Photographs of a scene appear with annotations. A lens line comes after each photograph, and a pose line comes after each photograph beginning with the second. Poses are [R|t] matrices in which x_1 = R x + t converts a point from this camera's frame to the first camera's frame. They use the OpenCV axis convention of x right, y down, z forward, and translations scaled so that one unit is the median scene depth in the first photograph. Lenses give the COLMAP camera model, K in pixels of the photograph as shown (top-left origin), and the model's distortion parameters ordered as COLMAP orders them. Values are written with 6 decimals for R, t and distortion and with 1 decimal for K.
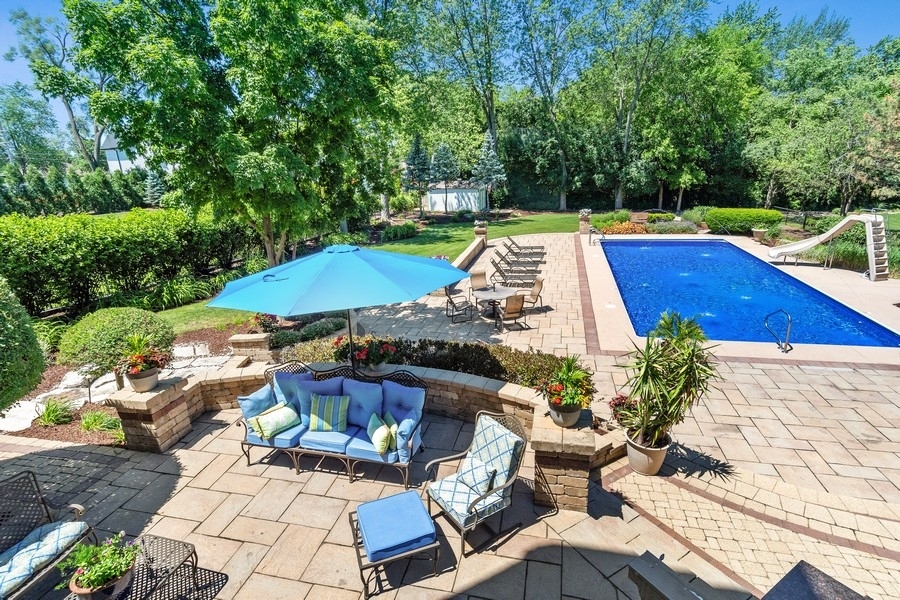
lens RADIAL K [[481.9, 0, 450.1], [0, 481.9, 305.5], [0, 0, 1]] dist [-0.001966, -0.001846]
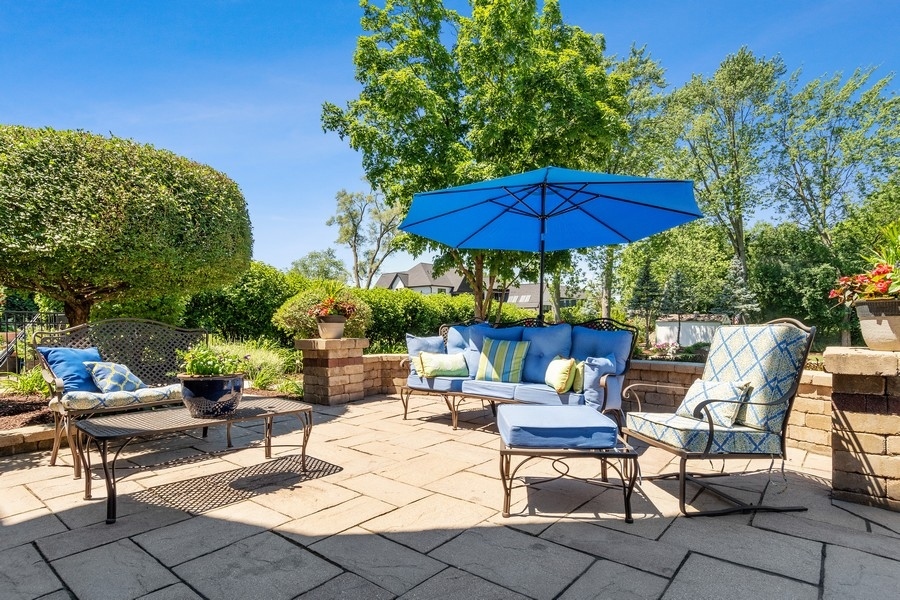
lens RADIAL K [[481.9, 0, 435.6], [0, 481.9, 330.7], [0, 0, 1]] dist [-0.001966, -0.001846]
pose [[0.886867, 0.036788, -0.460557, 0.004752], [-0.161407, 0.958687, -0.234236, 0.100620], [0.432914, 0.282073, 0.856166, 0.067225]]
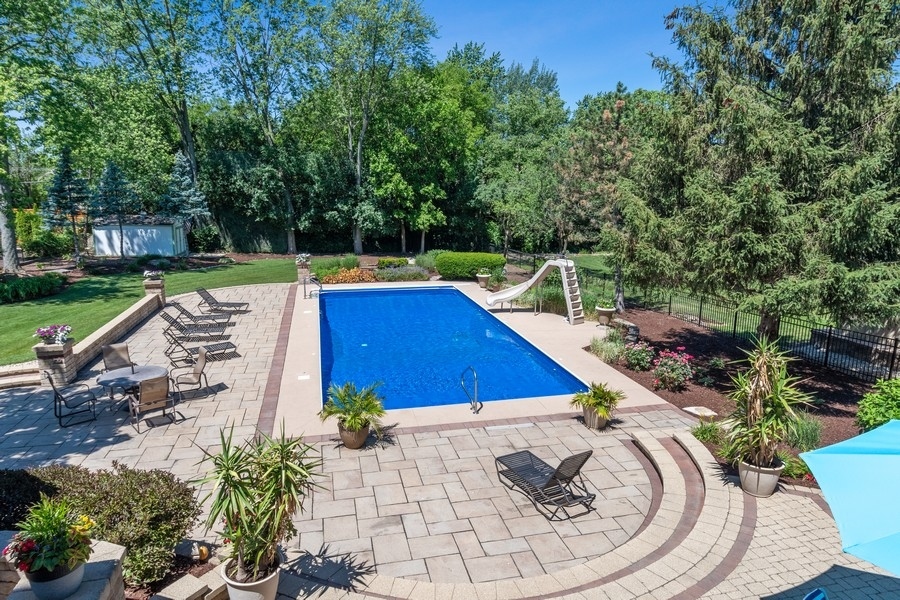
lens RADIAL K [[590.4, 0, 461.5], [0, 590.4, 296.4], [0, 0, 1]] dist [0.020108, 0.006995]
pose [[0.894076, -0.038801, 0.446232, 0.078342], [0.090679, 0.991291, -0.095491, -0.007923], [-0.438641, 0.125840, 0.889808, -0.008922]]
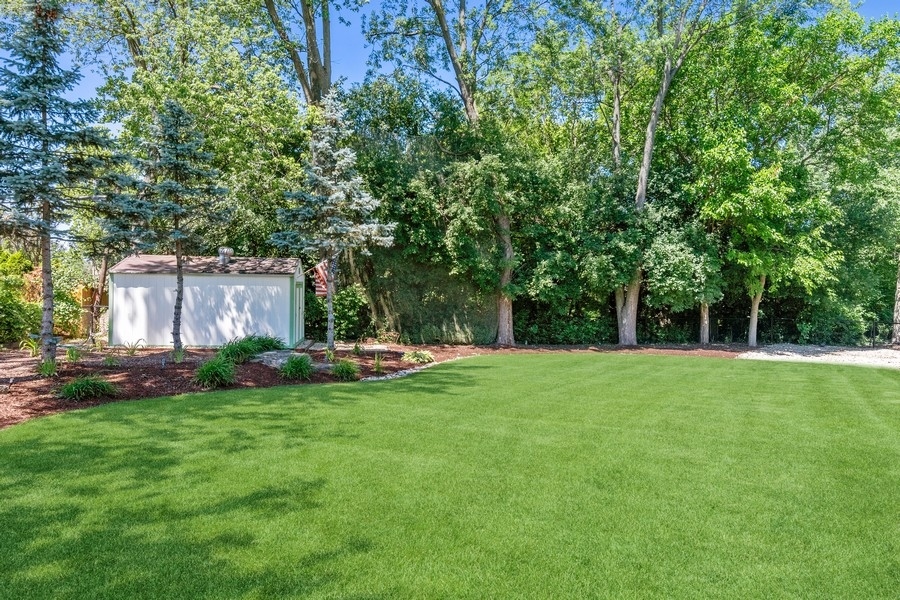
lens RADIAL K [[605.4, 0, 448.4], [0, 605.4, 296.8], [0, 0, 1]] dist [-0.006065, -0.001498]
pose [[0.919403, 0.030729, 0.392114, -0.003300], [0.087334, 0.956106, -0.279704, -0.187741], [-0.383498, 0.291405, 0.876363, 1.053971]]
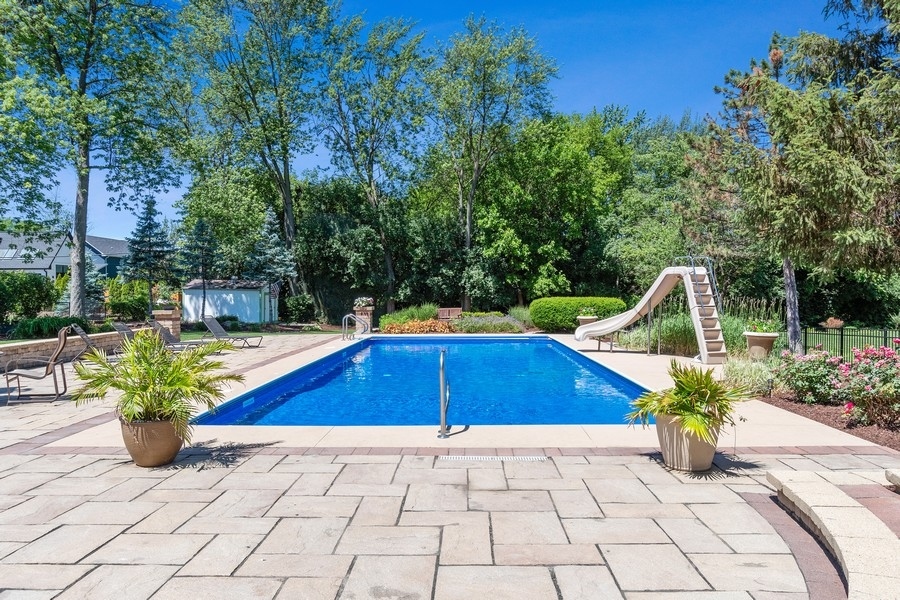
lens RADIAL K [[638.5, 0, 459.1], [0, 638.5, 291.9], [0, 0, 1]] dist [-0.005096, 0.014659]
pose [[0.978472, 0.034411, 0.203492, 0.258130], [0.028675, 0.953771, -0.299163, 0.065497], [-0.204379, 0.298558, 0.932251, 0.171287]]
